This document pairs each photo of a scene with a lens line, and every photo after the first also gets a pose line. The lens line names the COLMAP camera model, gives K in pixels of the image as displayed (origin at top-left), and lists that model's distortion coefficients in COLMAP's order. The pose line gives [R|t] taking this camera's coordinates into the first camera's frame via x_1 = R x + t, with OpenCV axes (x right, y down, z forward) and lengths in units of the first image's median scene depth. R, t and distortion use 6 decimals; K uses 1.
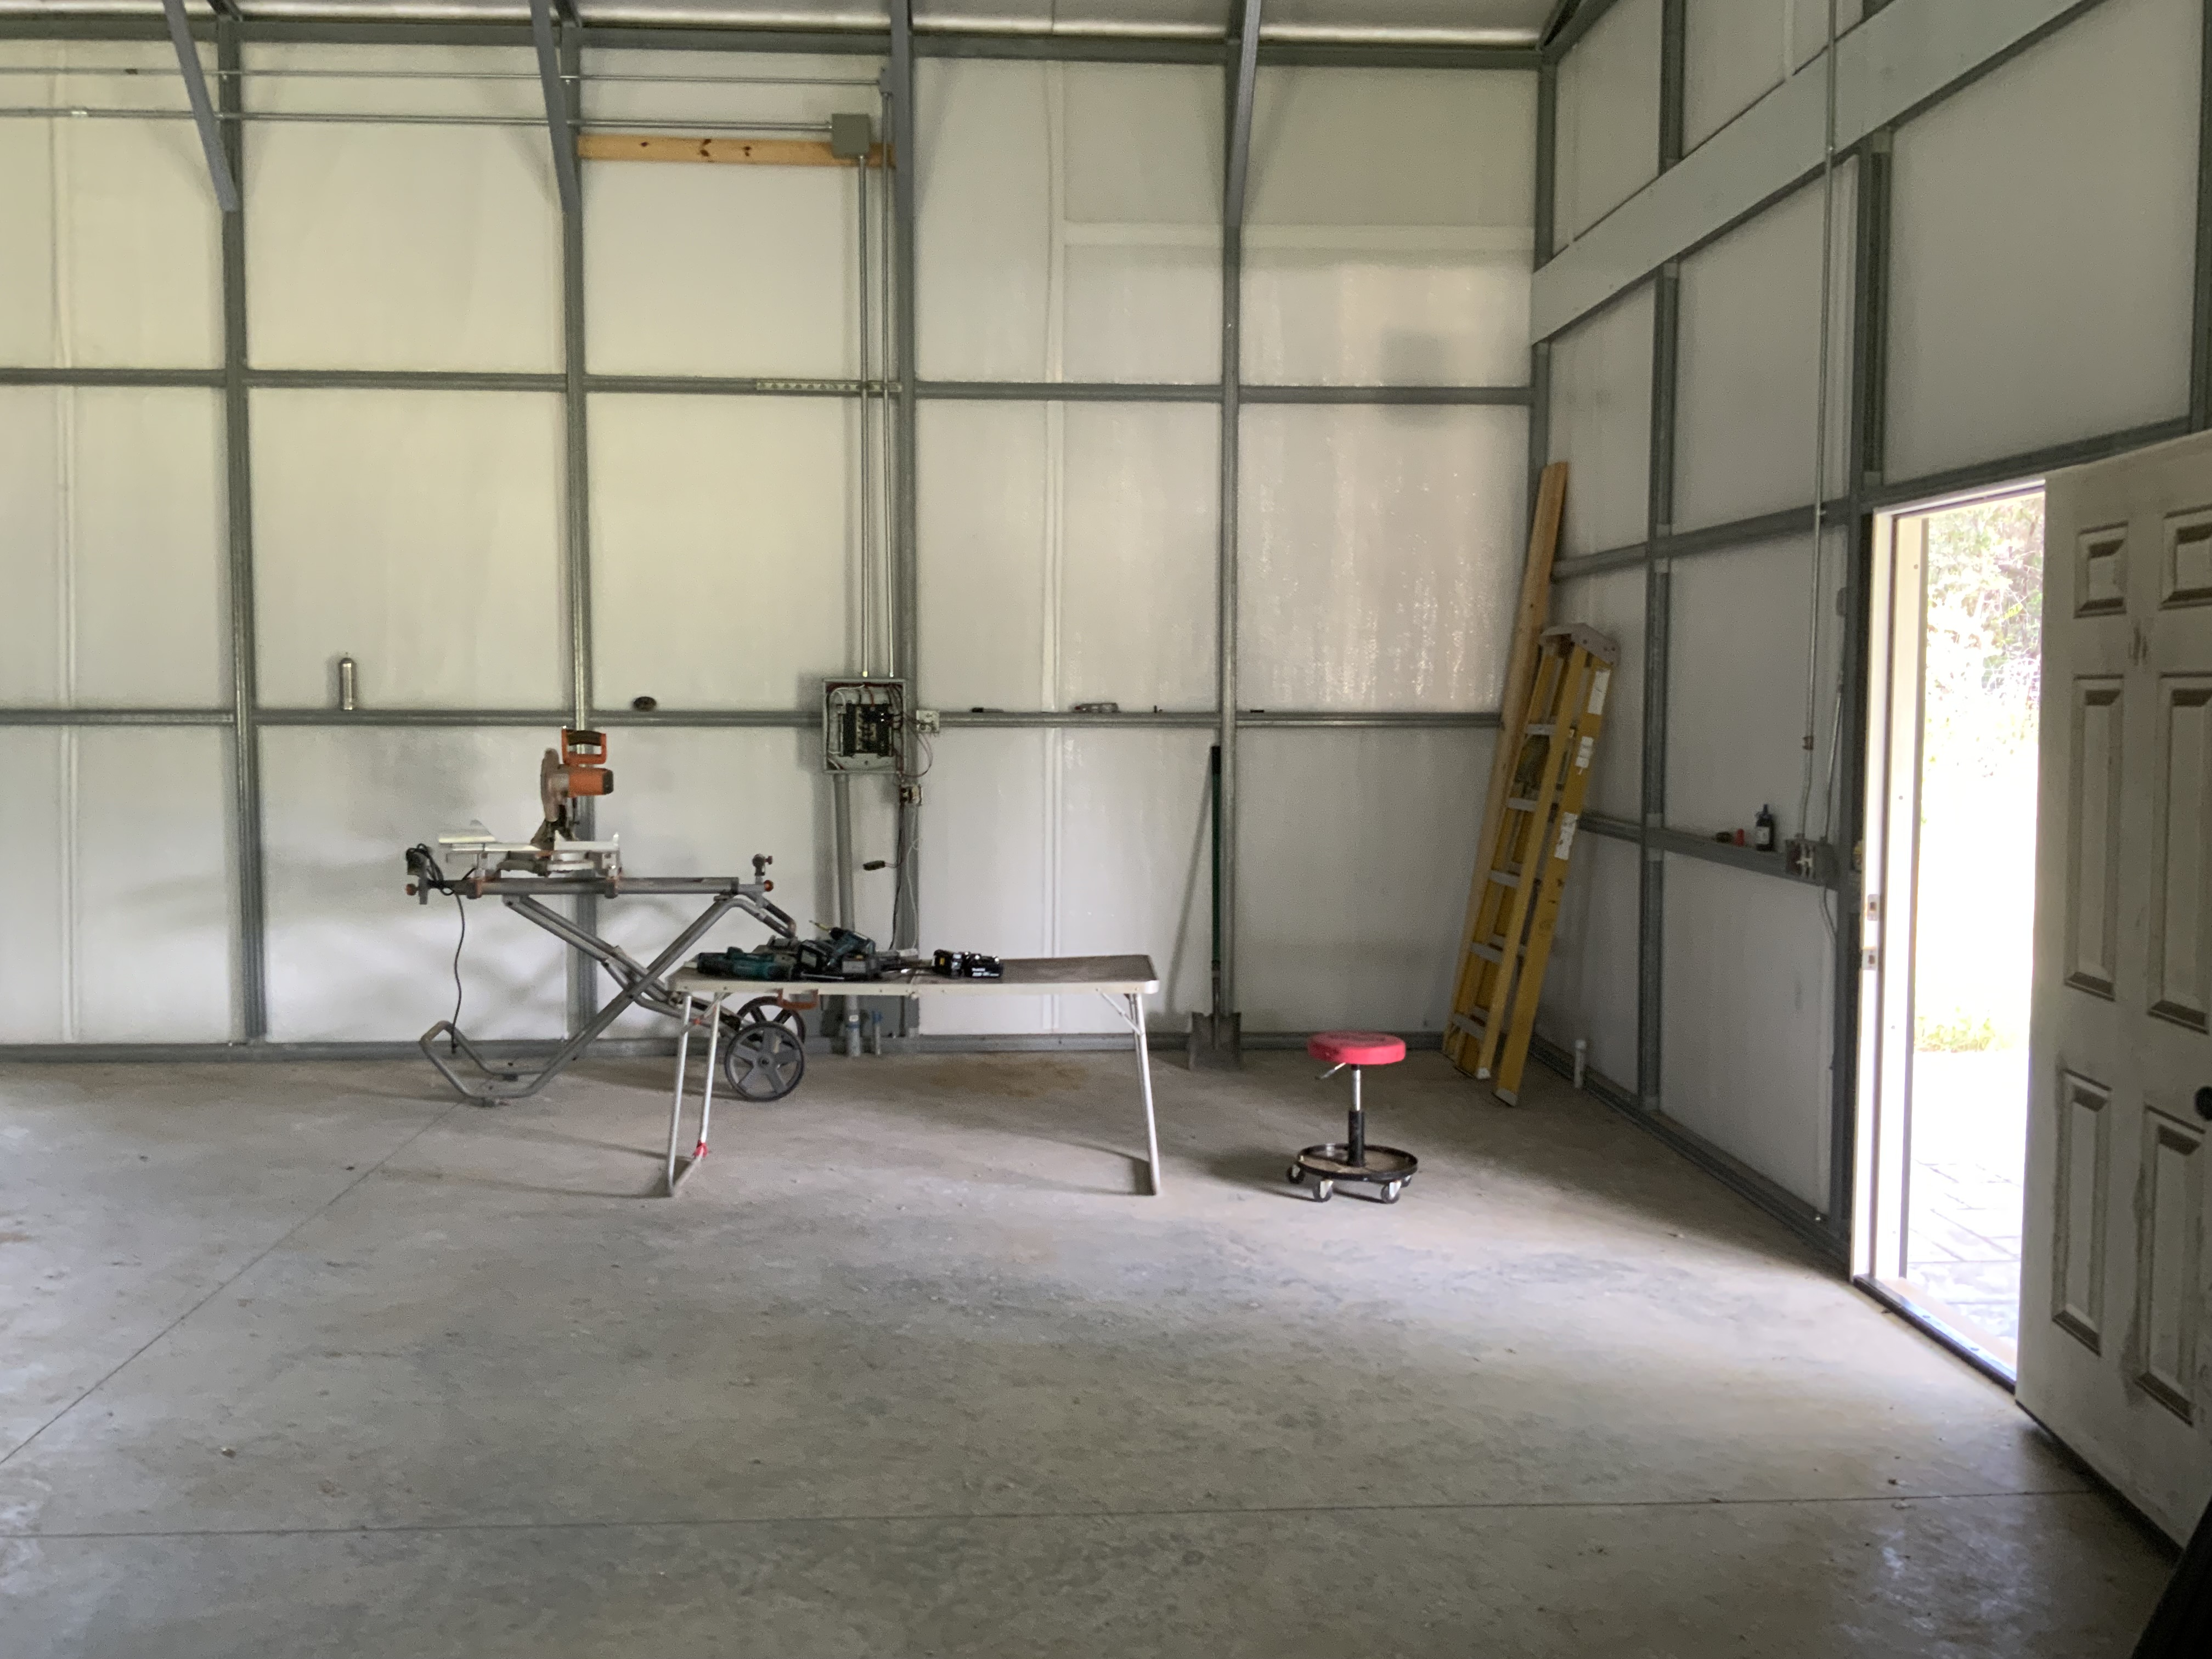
lens RADIAL K [[1810.4, 0, 1095.1], [0, 1810.4, 819.9], [0, 0, 1]] dist [0.117670, -0.250597]
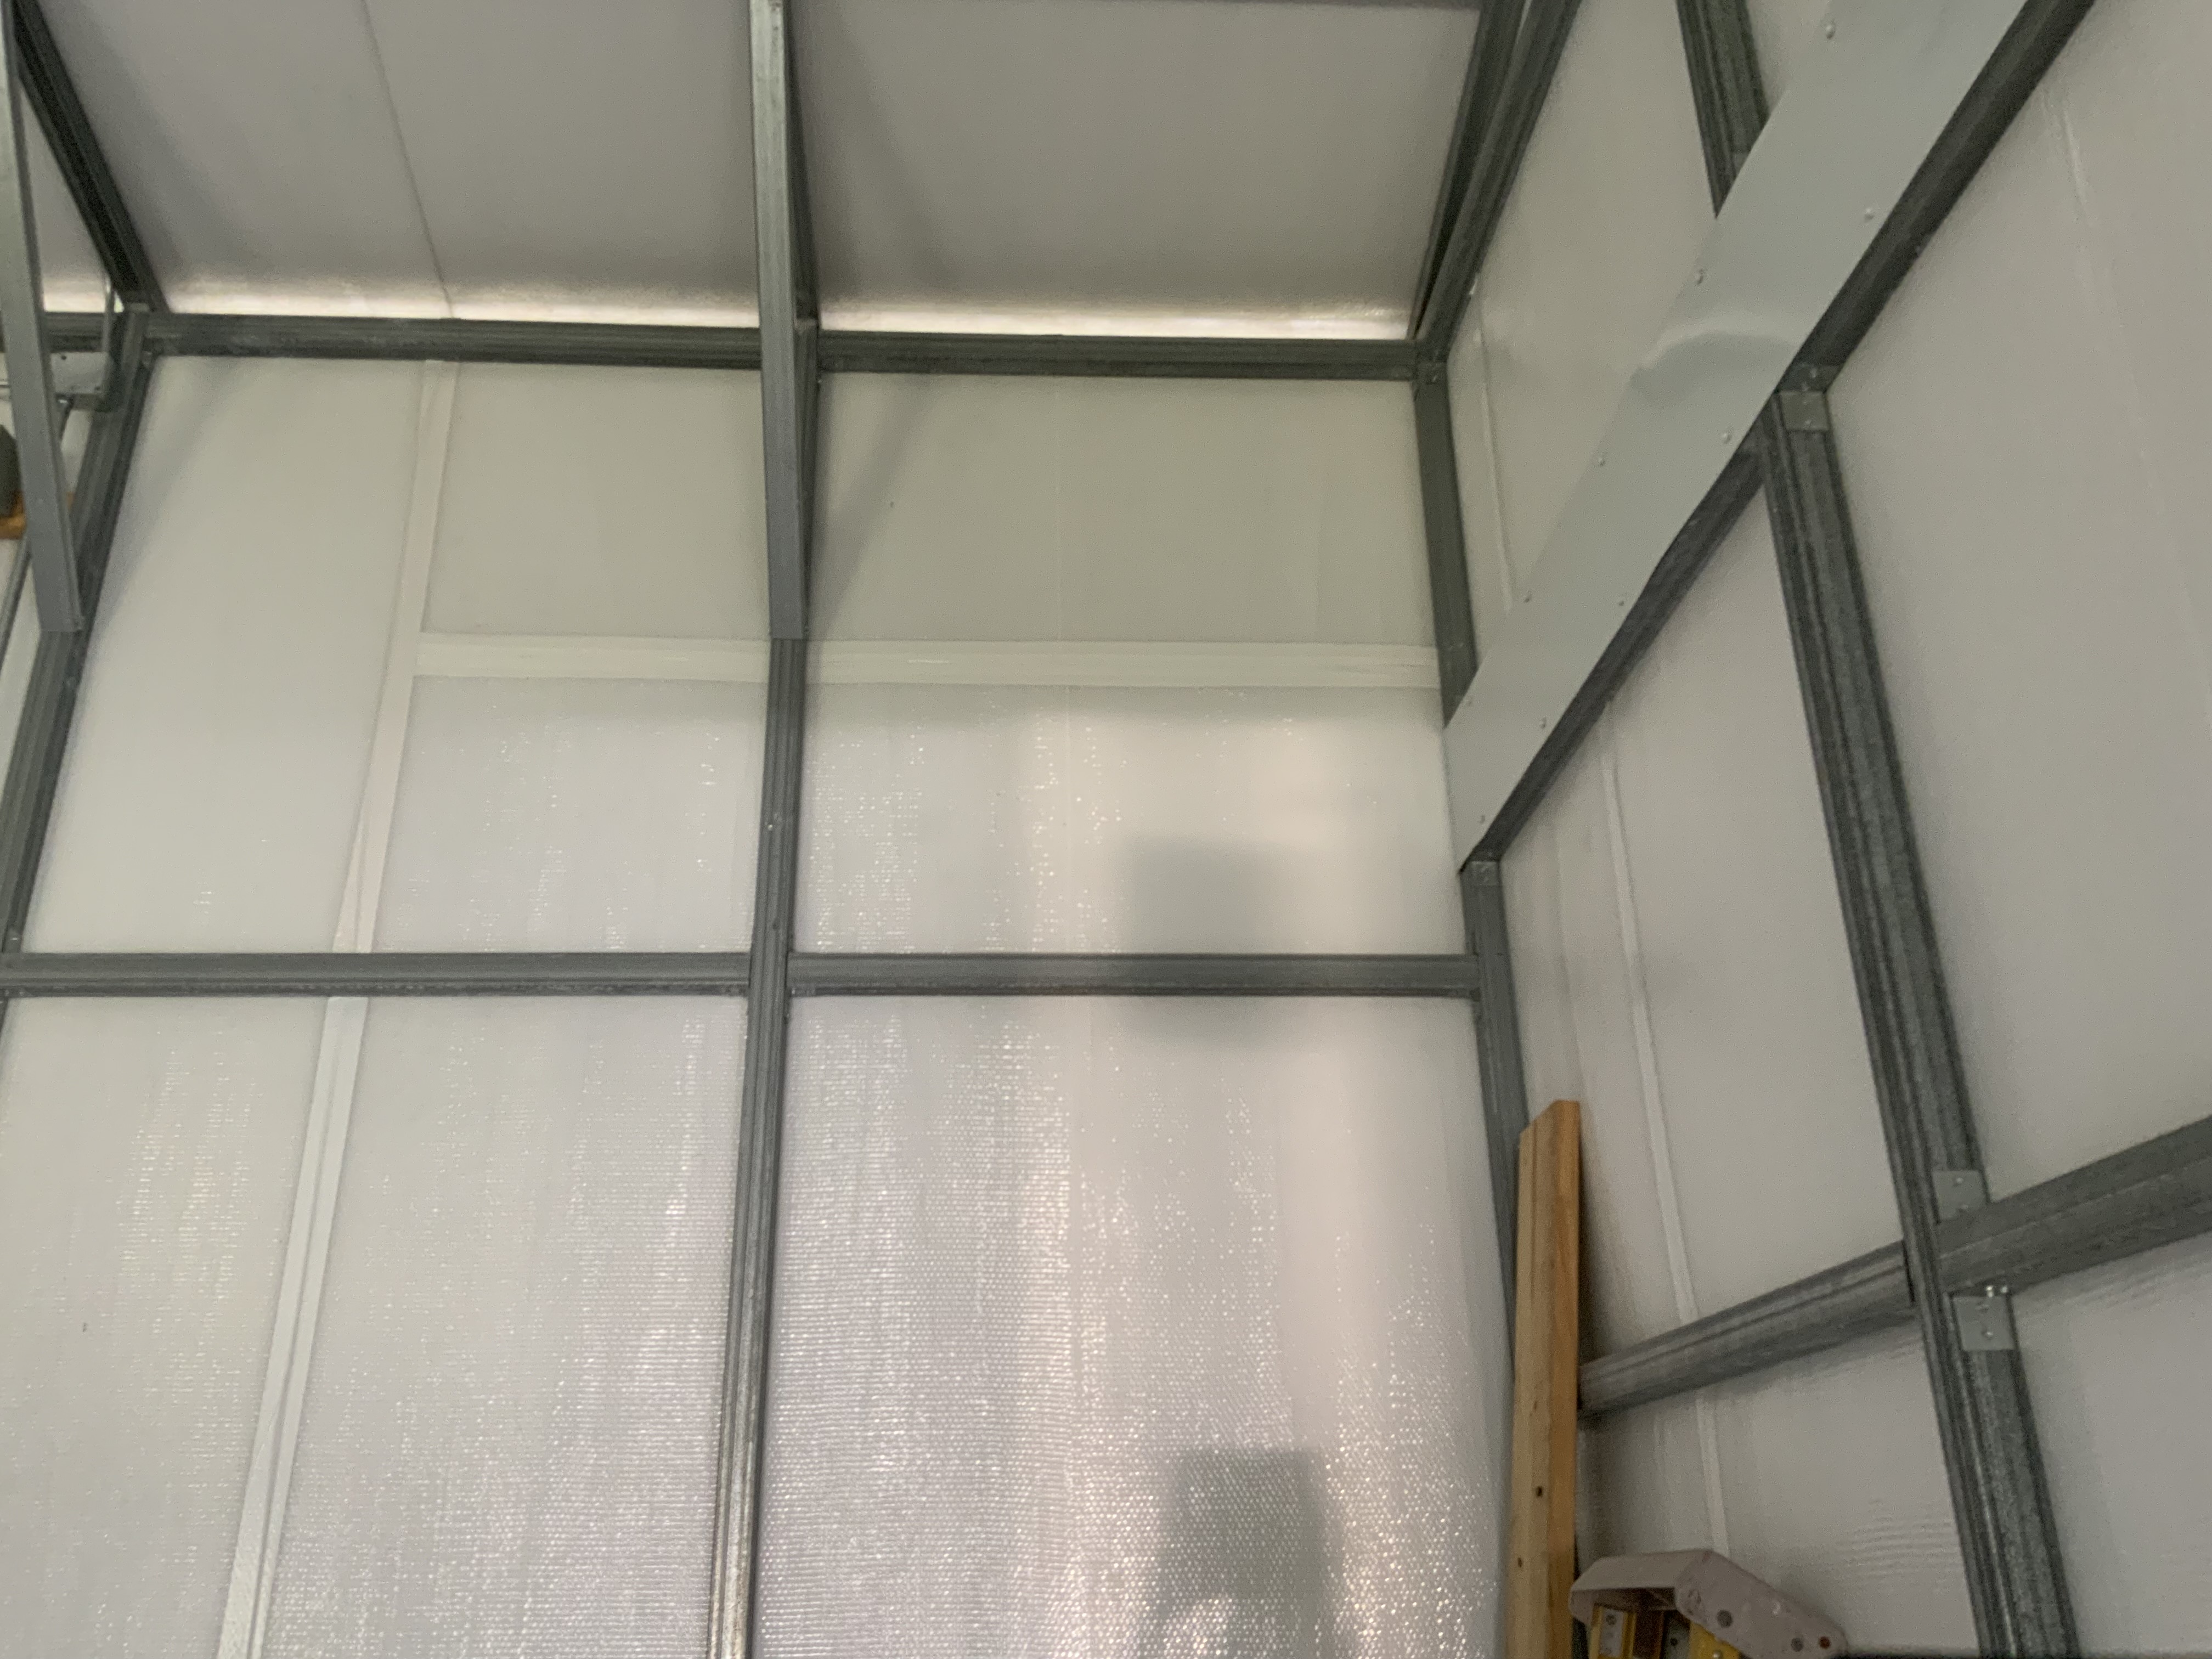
lens RADIAL K [[1810.4, 0, 1095.1], [0, 1810.4, 819.9], [0, 0, 1]] dist [0.117670, -0.250597]
pose [[0.999835, -0.018169, 0.000907, 0.151554], [0.016582, 0.889738, -0.456171, -0.070631], [0.007481, 0.456111, 0.889892, 0.606594]]
